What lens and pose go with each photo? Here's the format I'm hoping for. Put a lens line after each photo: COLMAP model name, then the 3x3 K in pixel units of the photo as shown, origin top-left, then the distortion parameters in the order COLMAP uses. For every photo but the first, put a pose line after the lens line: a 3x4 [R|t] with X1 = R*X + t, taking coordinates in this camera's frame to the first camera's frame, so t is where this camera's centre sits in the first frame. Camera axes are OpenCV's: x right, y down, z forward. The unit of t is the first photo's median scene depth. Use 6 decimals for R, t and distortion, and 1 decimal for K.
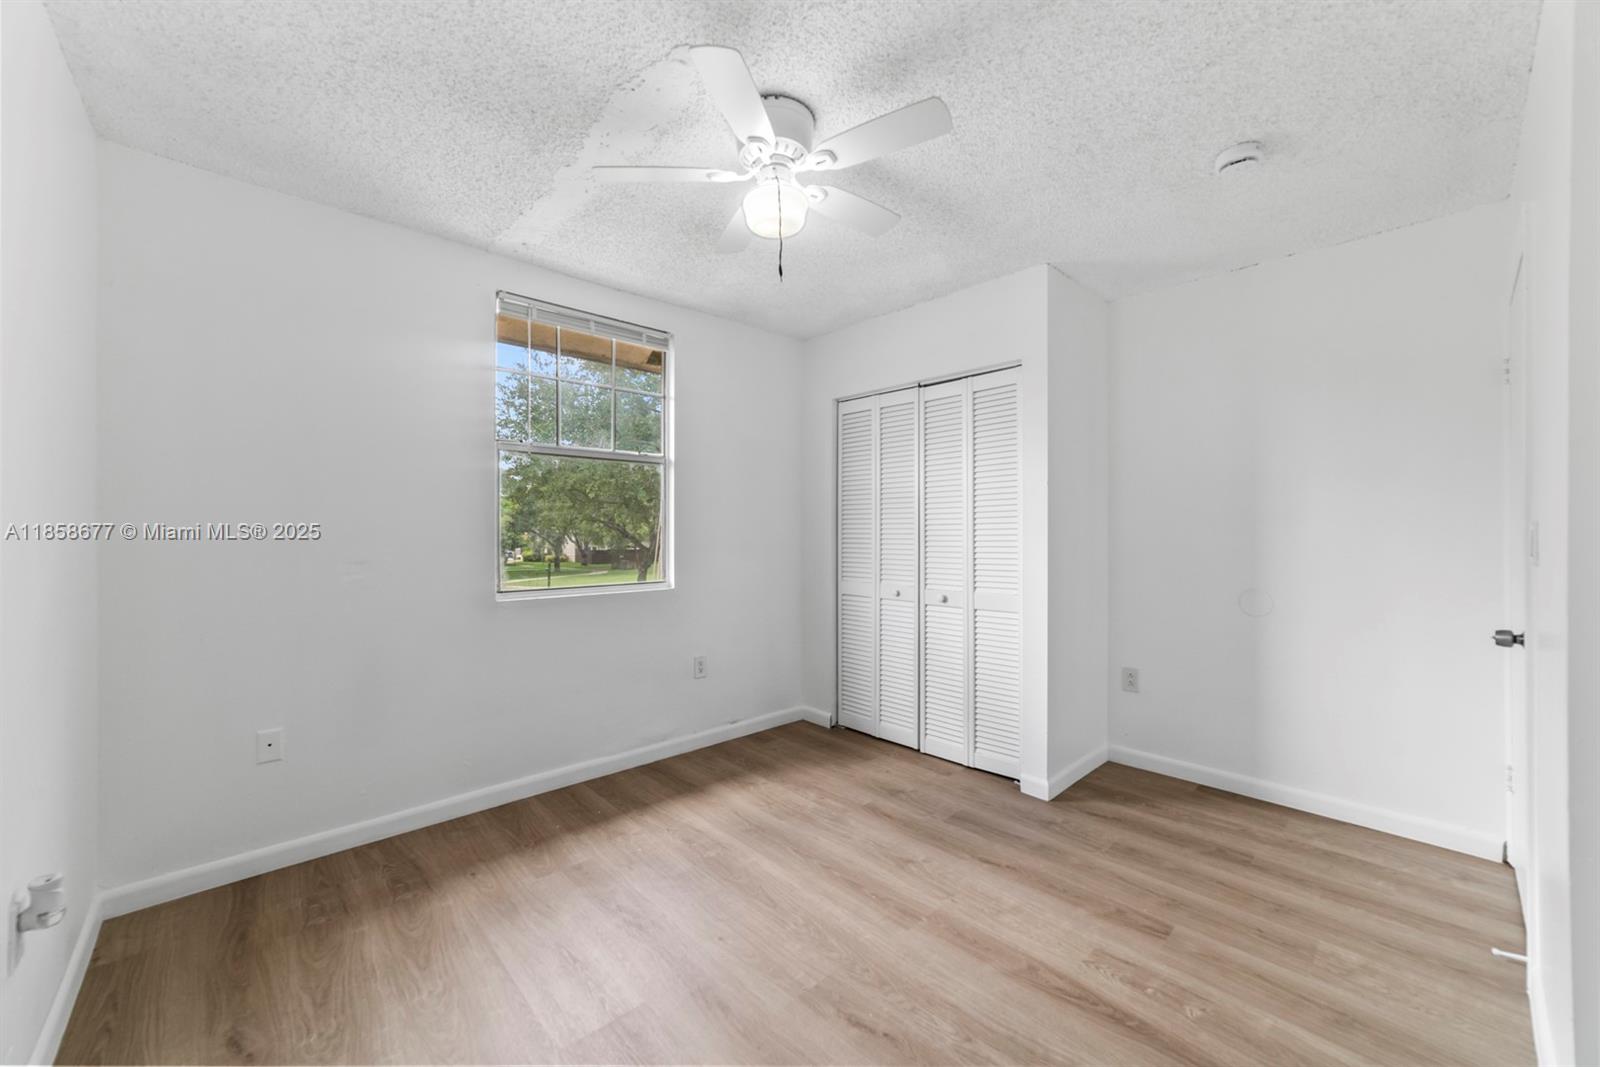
lens RADIAL K [[610.6, 0, 789.2], [0, 610.6, 531.8], [0, 0, 1]] dist [-0.020489, 0.006178]
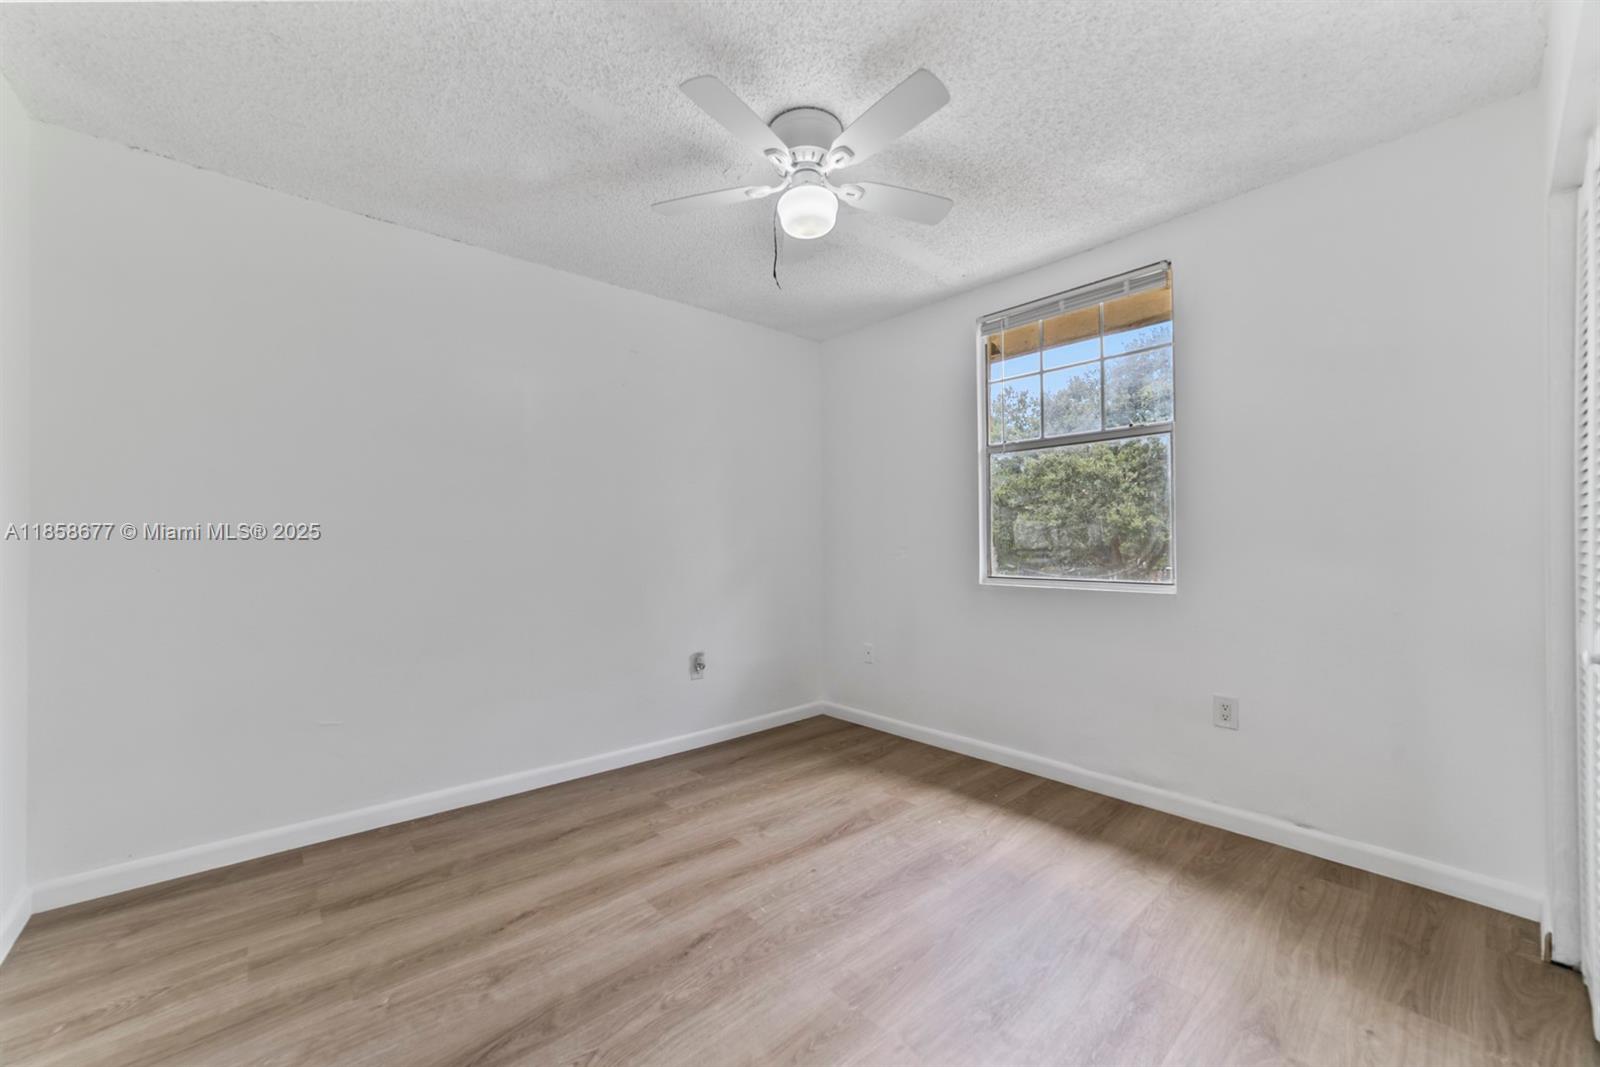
lens RADIAL K [[610.6, 0, 795.1], [0, 610.6, 541.2], [0, 0, 1]] dist [-0.020489, 0.006178]
pose [[-0.020696, -0.004463, -0.999776, 0.702469], [0.005532, 0.999974, -0.004579, 0.034567], [0.999771, -0.005625, -0.020671, 0.667156]]
